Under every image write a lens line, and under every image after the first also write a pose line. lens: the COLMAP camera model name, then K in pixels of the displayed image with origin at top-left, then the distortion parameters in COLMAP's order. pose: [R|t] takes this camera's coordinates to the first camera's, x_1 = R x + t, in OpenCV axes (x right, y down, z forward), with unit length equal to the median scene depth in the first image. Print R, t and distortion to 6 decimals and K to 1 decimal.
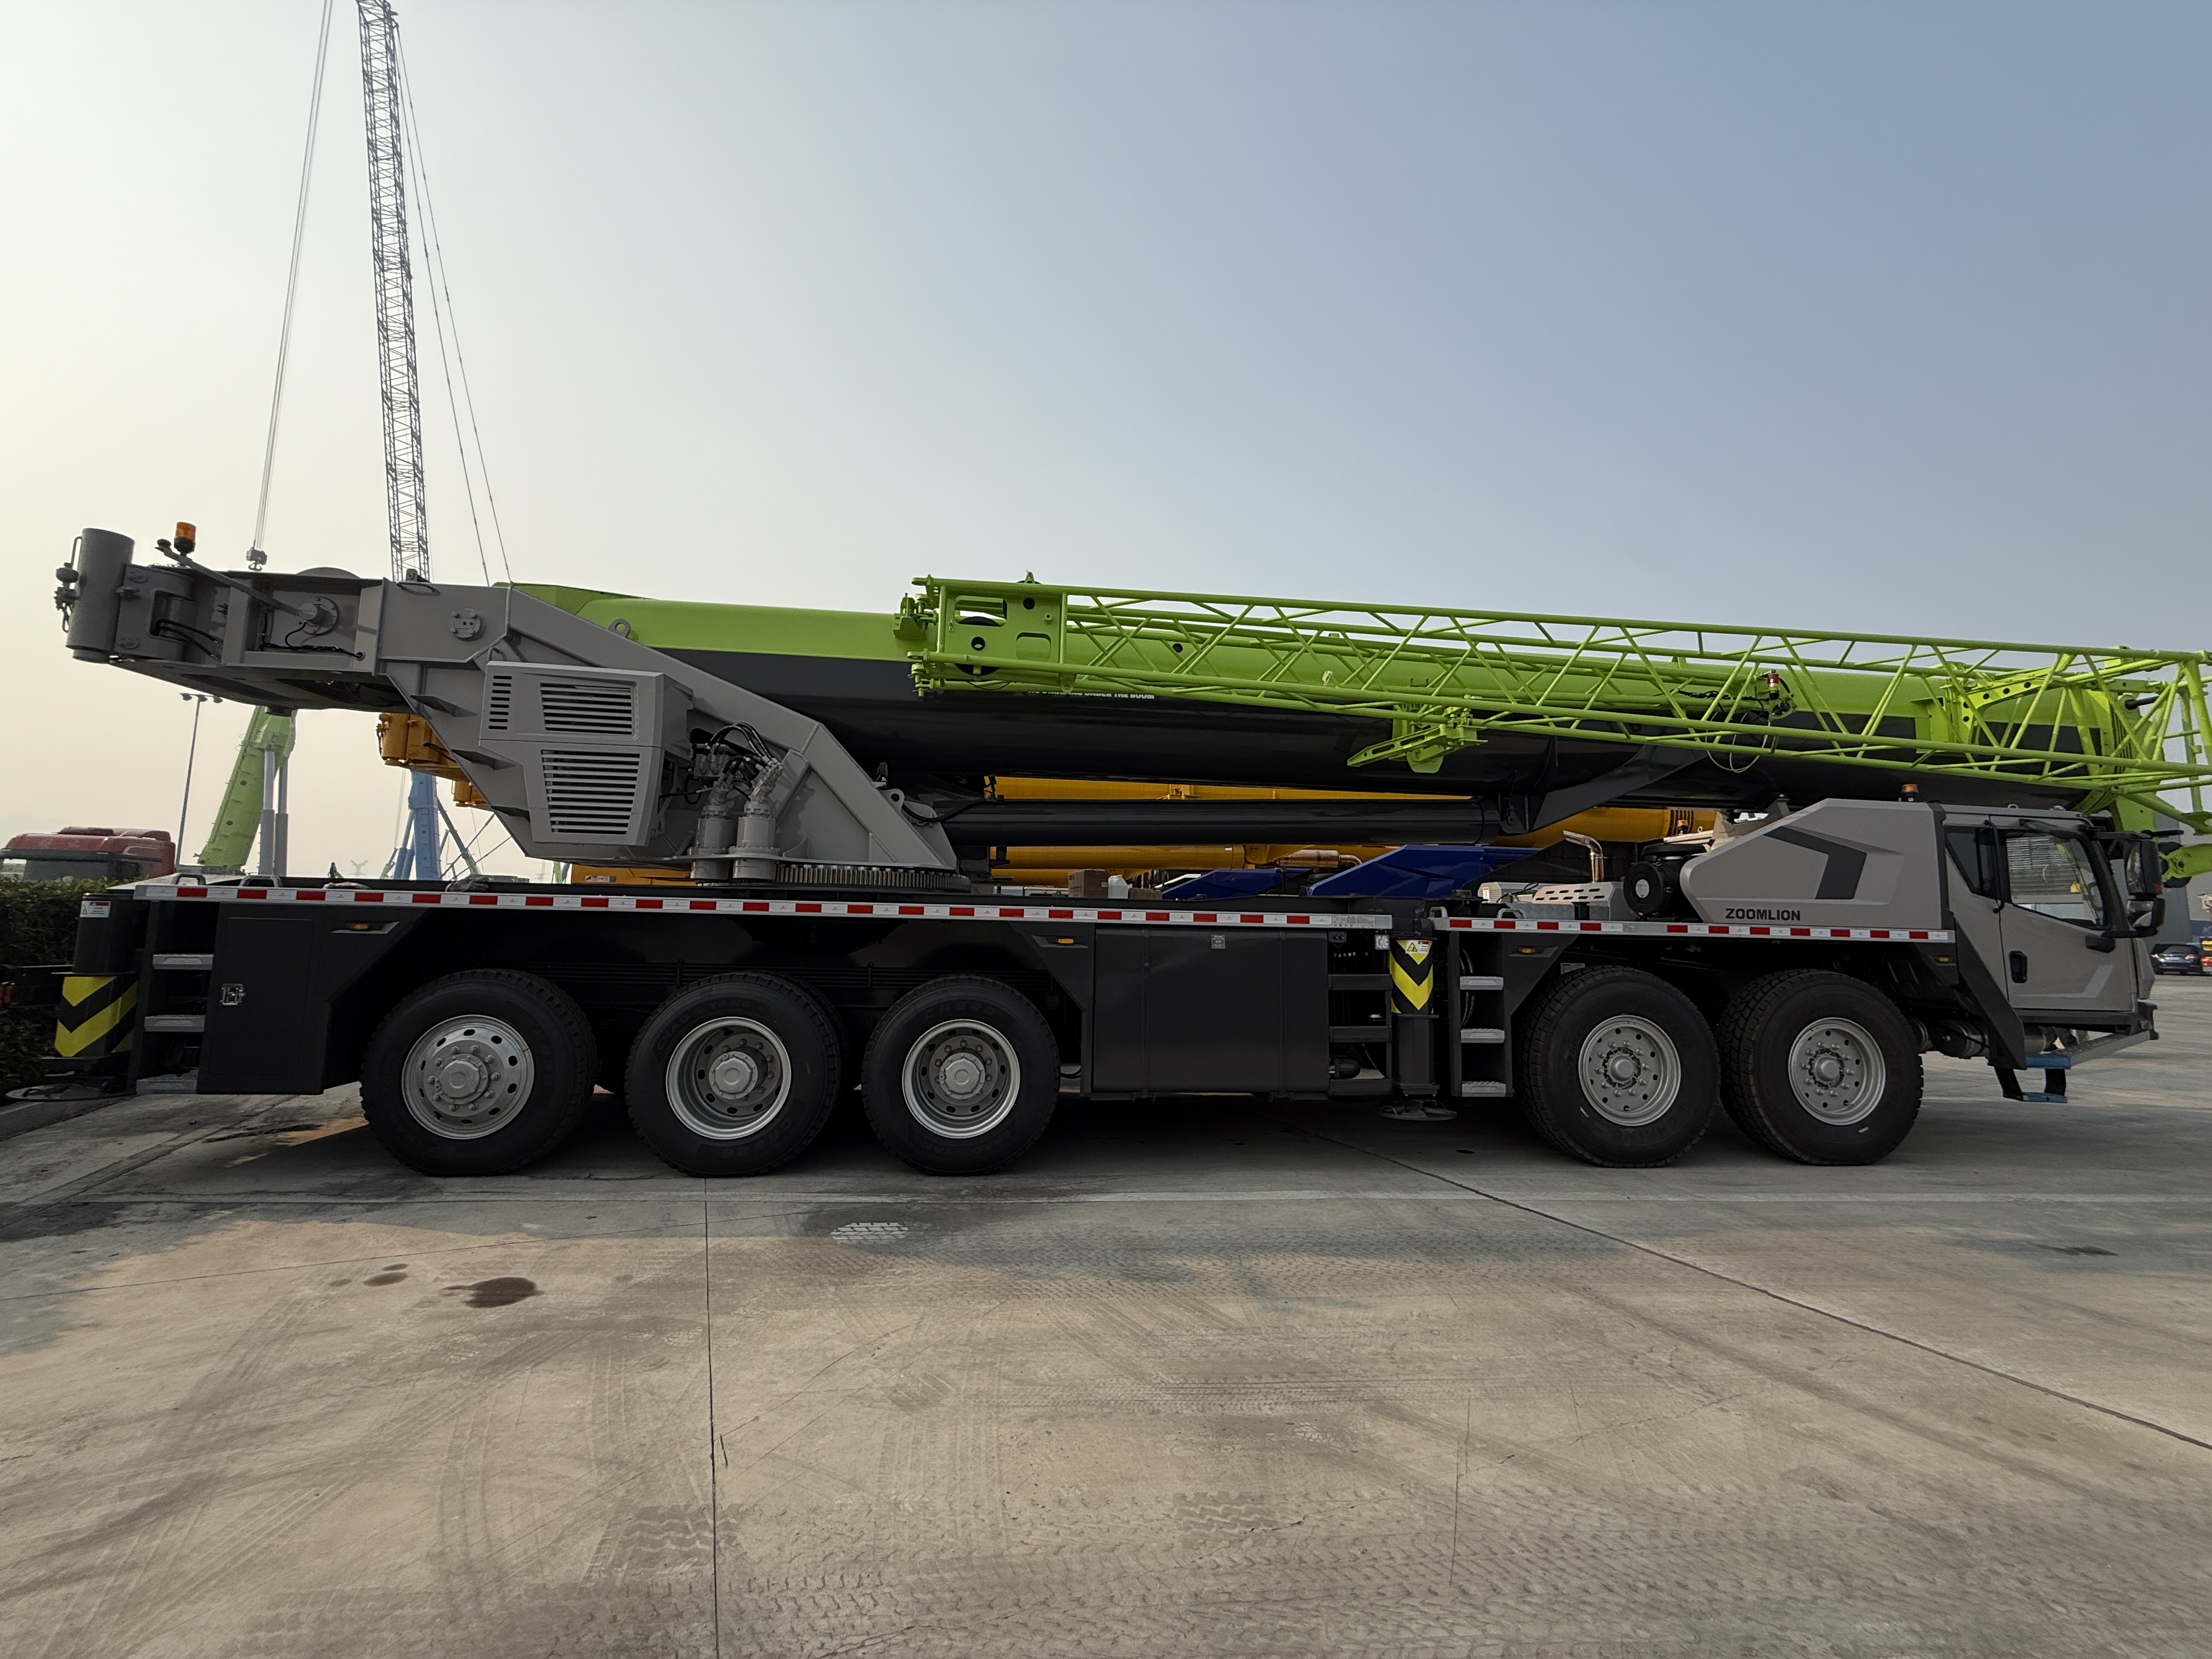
lens RADIAL K [[881.1, 0, 1101.5], [0, 881.1, 830.6], [0, 0, 1]] dist [-0.000682, 0.000413]
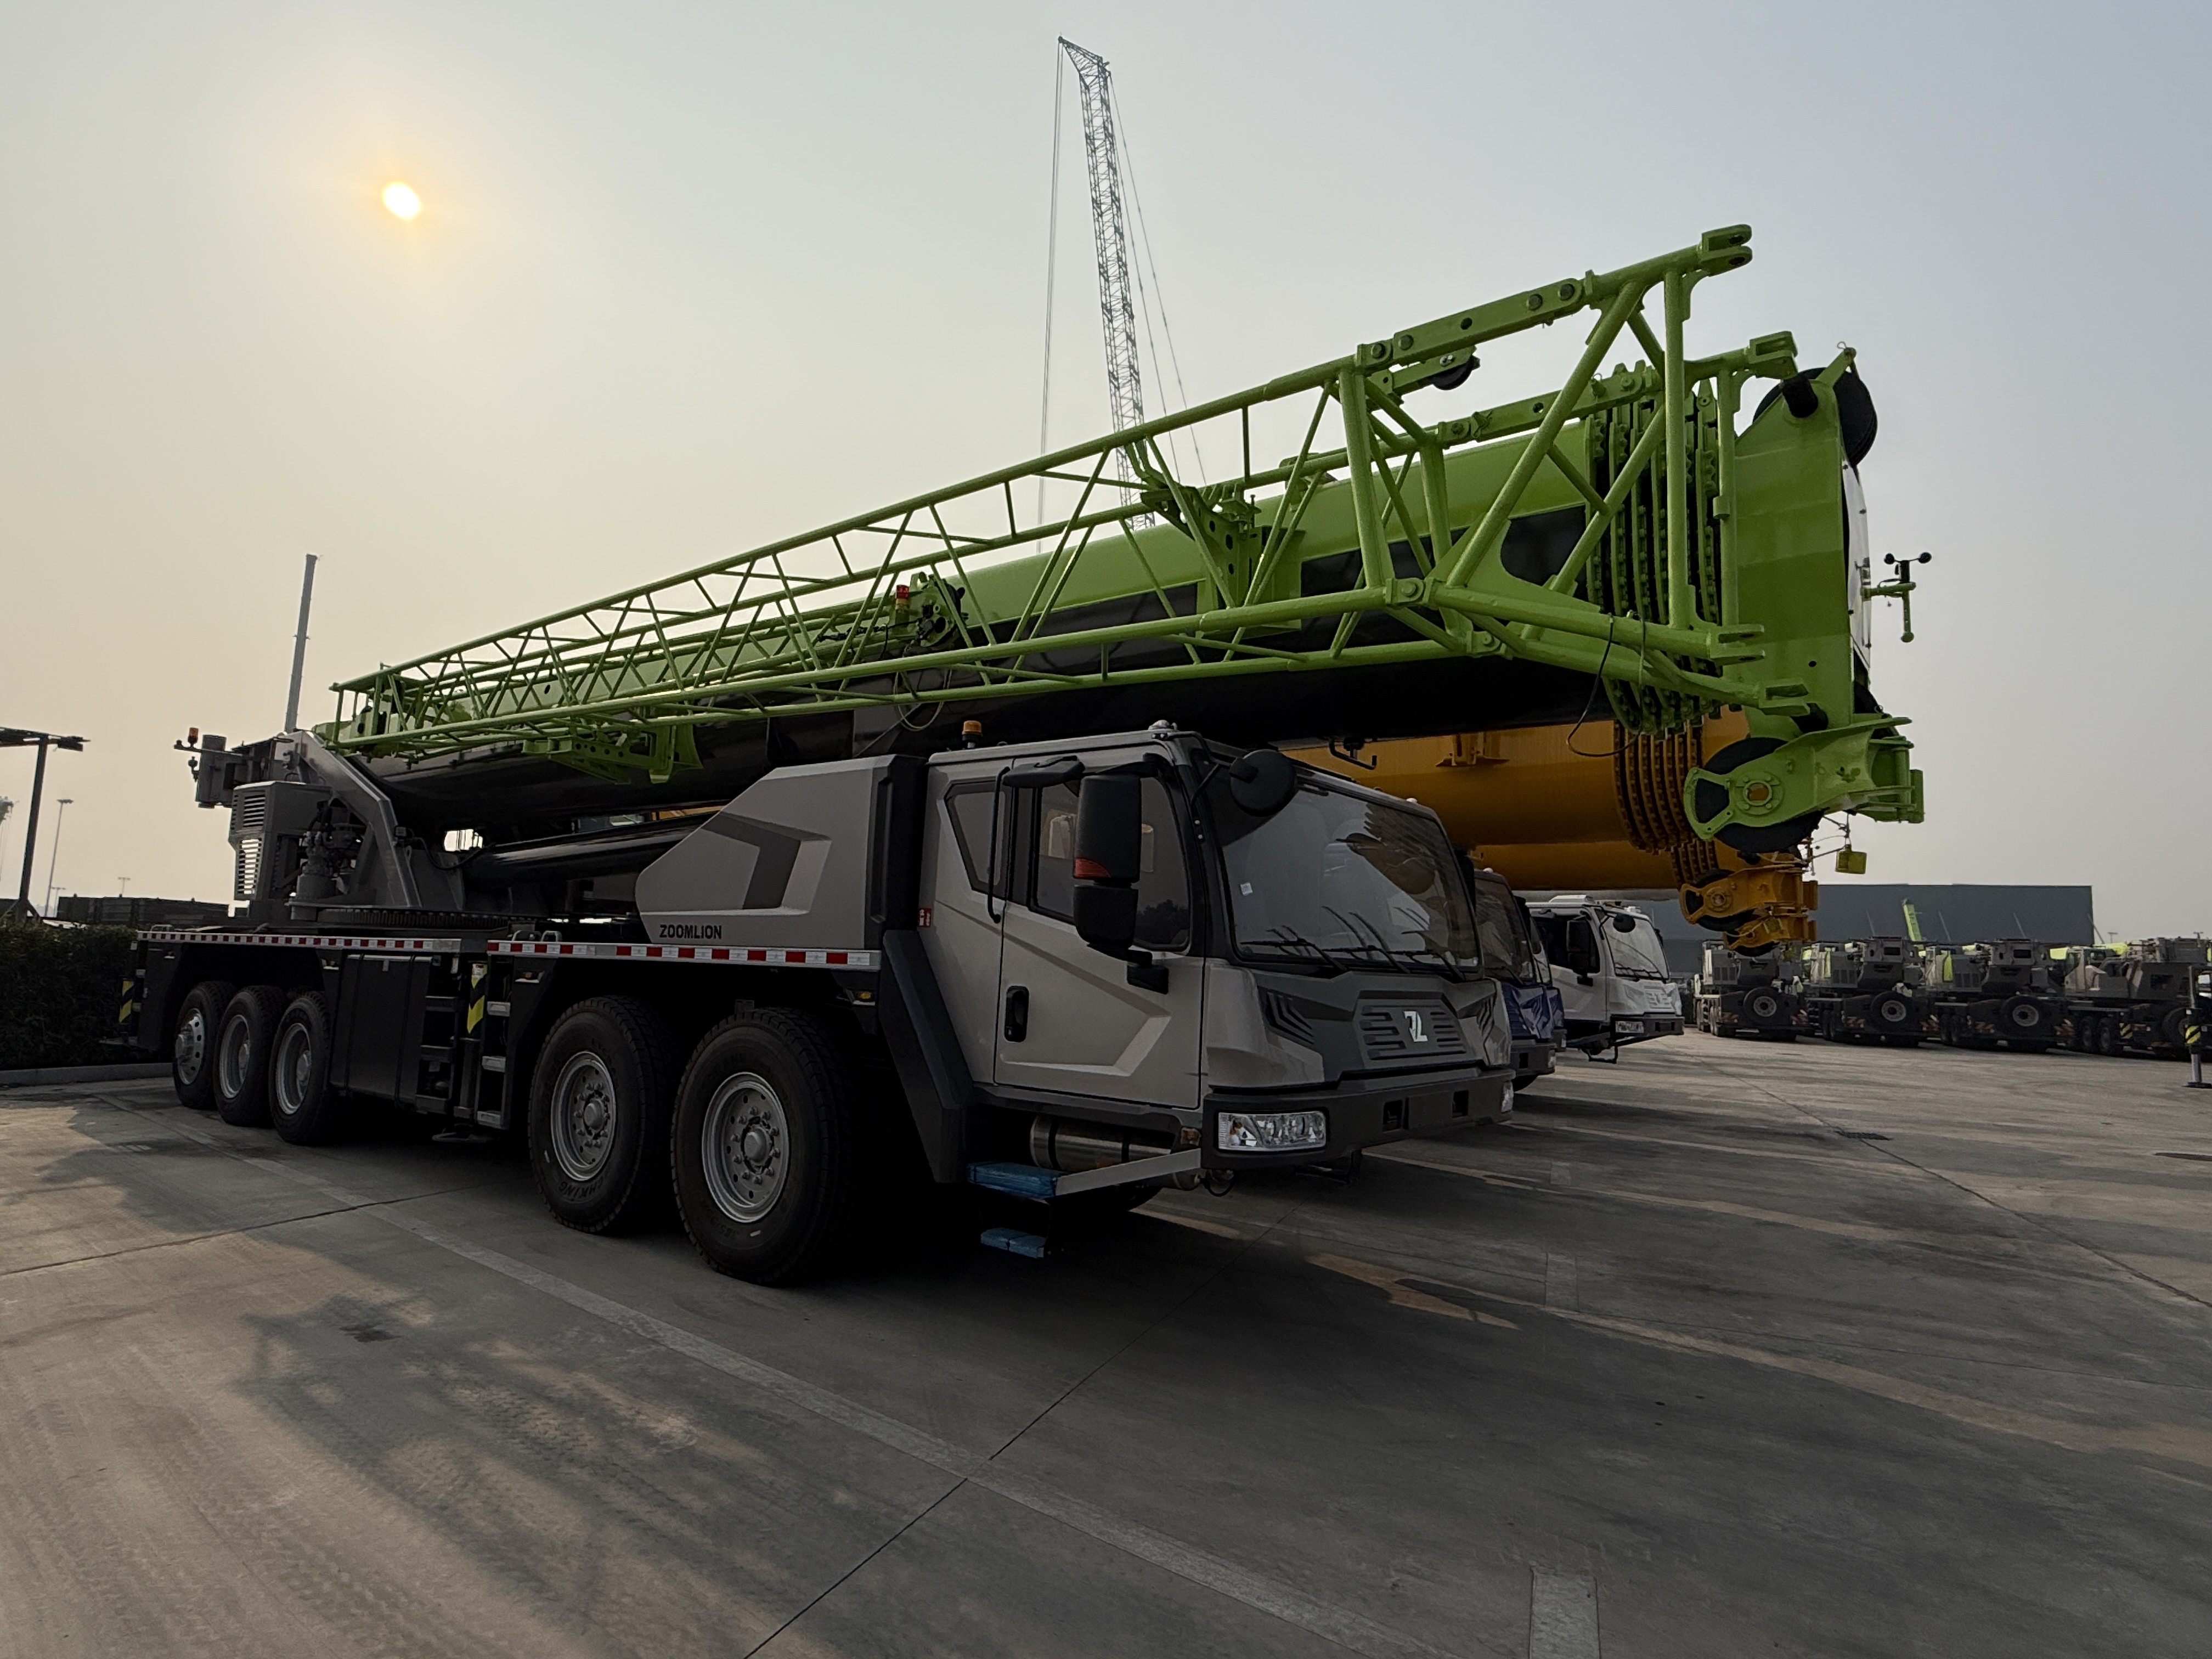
lens RADIAL K [[1217.3, 0, 1106.0], [0, 1217.3, 829.5], [0, 0, 1]] dist [-0.003003, -0.000901]
pose [[0.709883, -0.079842, -0.699779, 1.826226], [0.058914, 0.996803, -0.053966, 0.088336], [0.701851, -0.002918, 0.712318, 0.516460]]
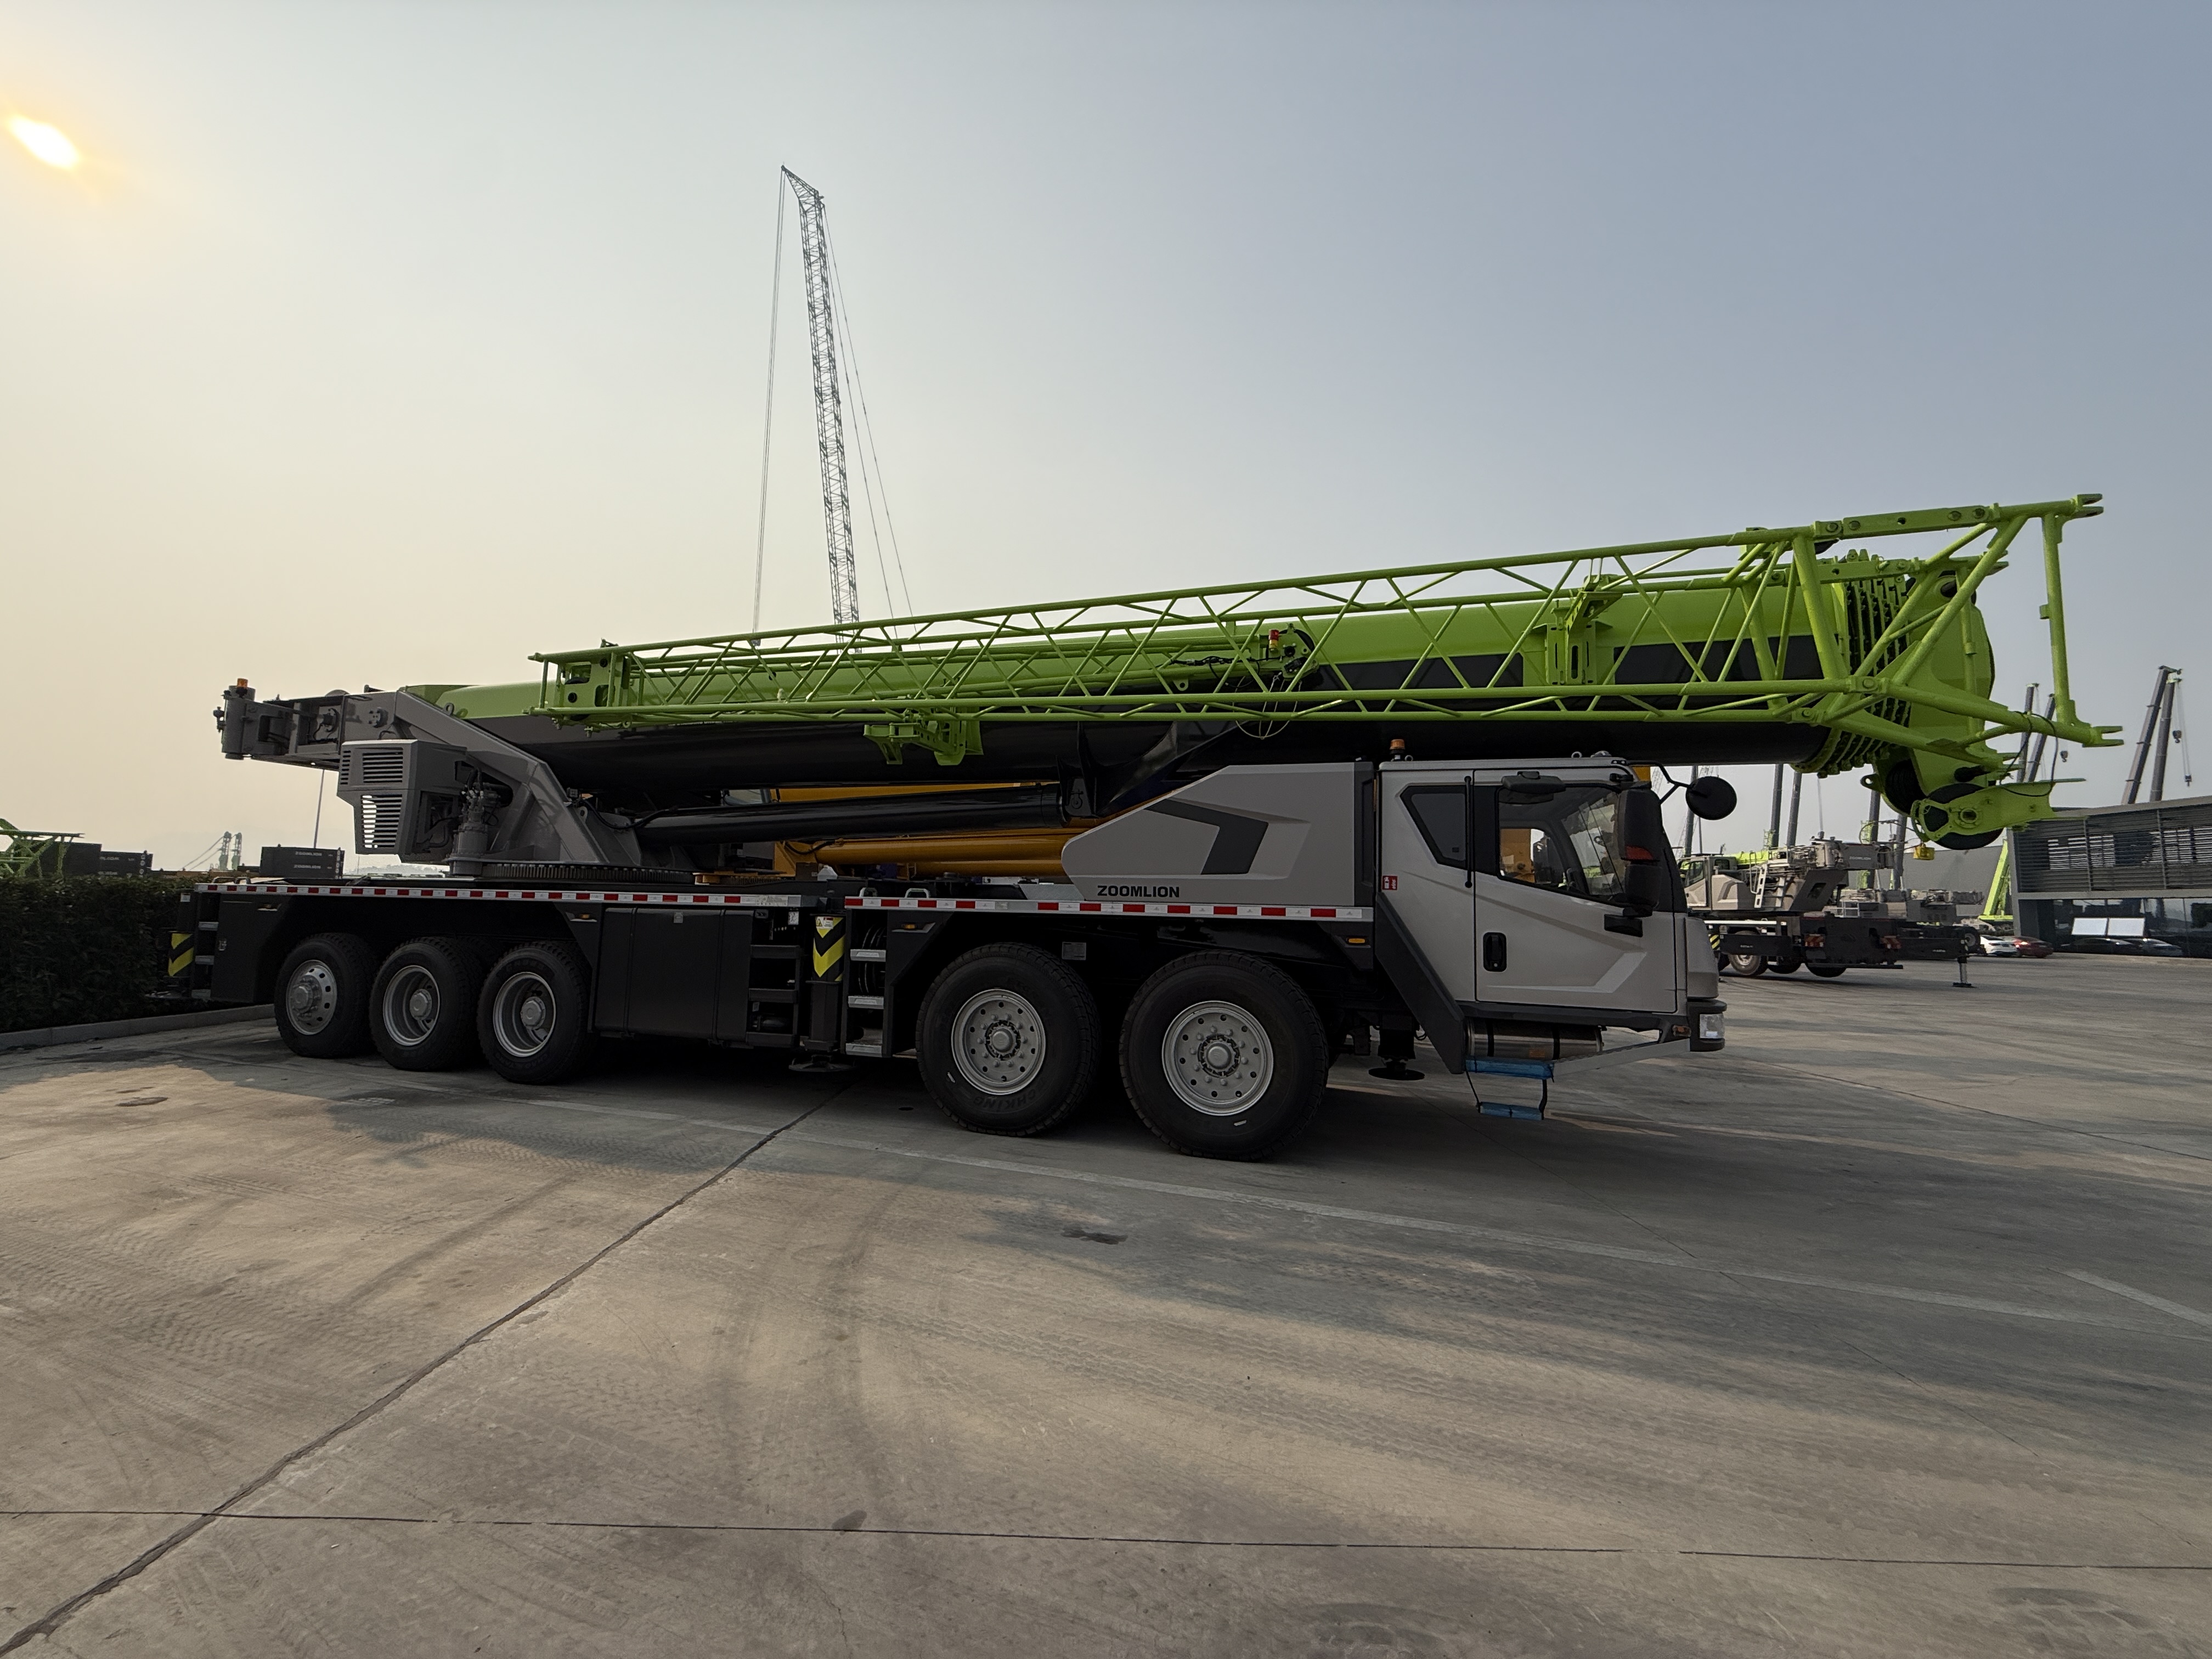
lens RADIAL K [[881.1, 0, 1101.5], [0, 881.1, 830.6], [0, 0, 1]] dist [-0.000682, 0.000413]
pose [[0.907775, -0.039965, -0.417549, 1.164128], [0.042643, 0.999086, -0.002919, 0.030653], [0.417284, -0.015156, 0.908650, 0.106995]]
